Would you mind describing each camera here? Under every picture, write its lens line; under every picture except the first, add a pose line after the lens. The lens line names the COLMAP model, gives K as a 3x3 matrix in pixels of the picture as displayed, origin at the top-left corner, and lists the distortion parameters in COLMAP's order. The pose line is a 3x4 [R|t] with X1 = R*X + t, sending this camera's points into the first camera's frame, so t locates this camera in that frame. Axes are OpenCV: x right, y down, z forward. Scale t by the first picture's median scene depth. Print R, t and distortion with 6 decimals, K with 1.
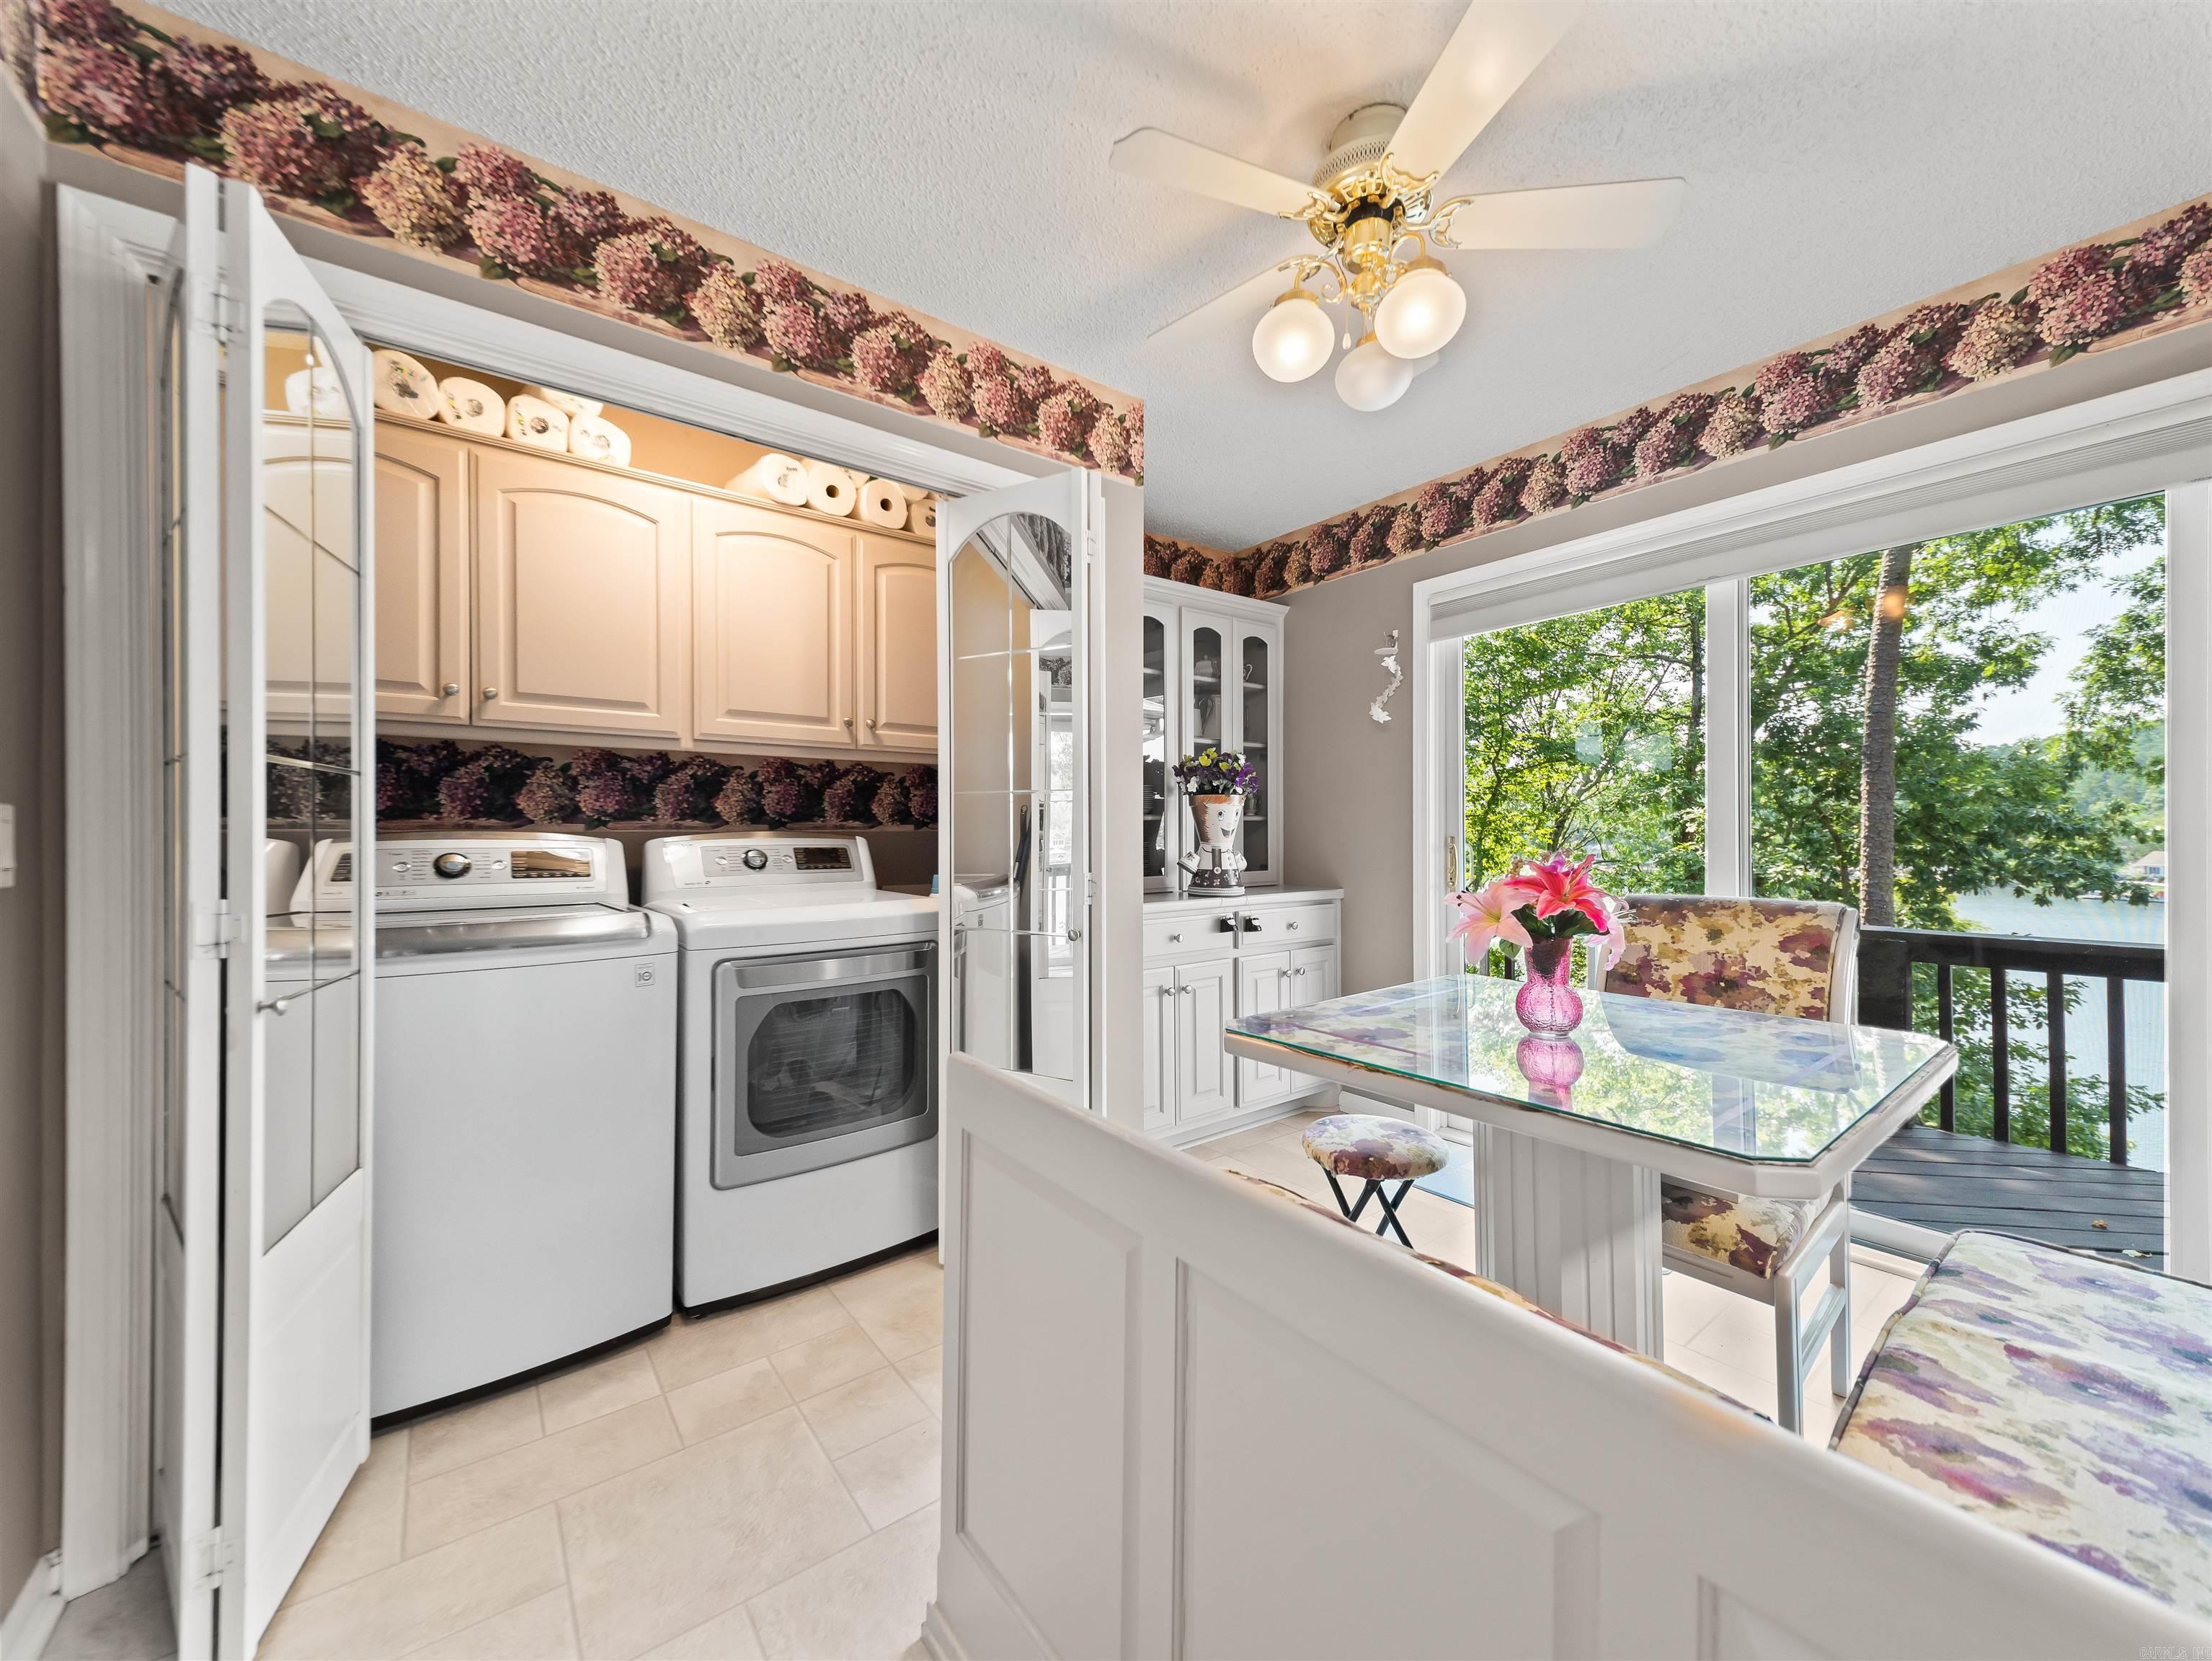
lens RADIAL K [[853.9, 0, 1095.9], [0, 853.9, 827.7], [0, 0, 1]] dist [0.002772, -0.004873]
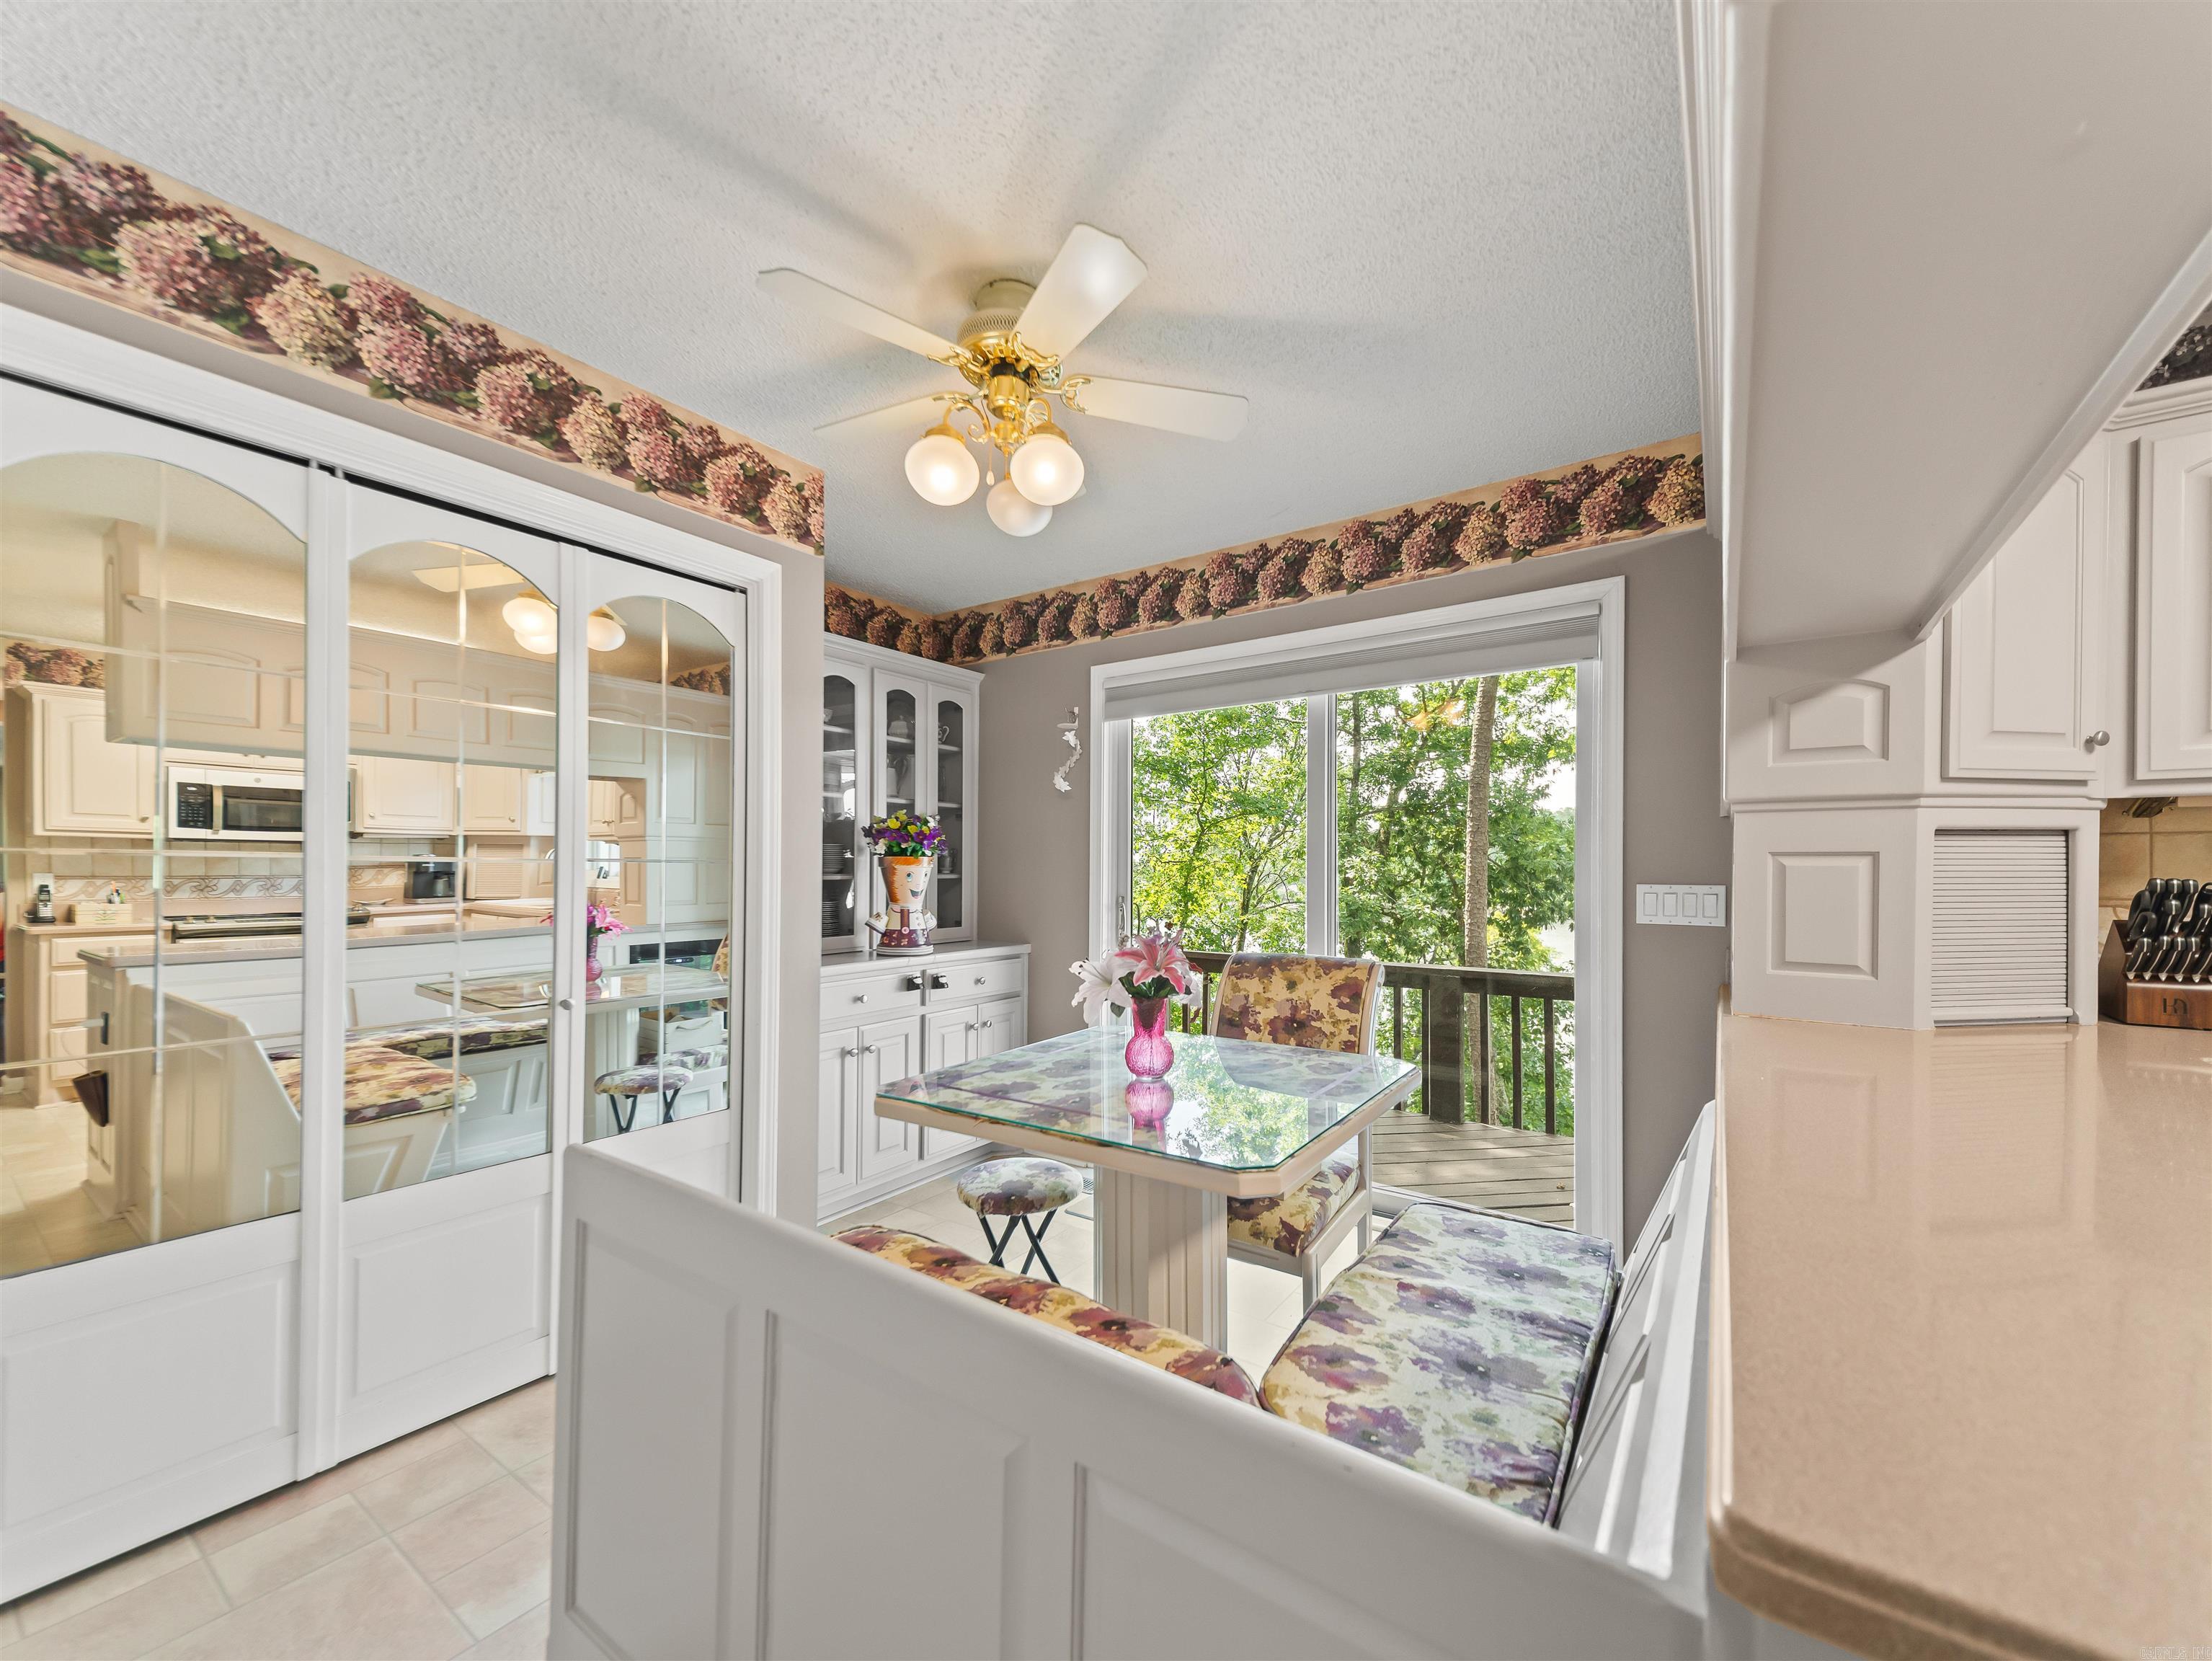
lens RADIAL K [[853.9, 0, 1101.1], [0, 853.9, 876.1], [0, 0, 1]] dist [0.002772, -0.004873]
pose [[0.943553, 0.009329, 0.331090, 0.052884], [-0.009504, 0.999954, -0.001089, -0.035220], [-0.331085, -0.002119, 0.943599, -0.096471]]
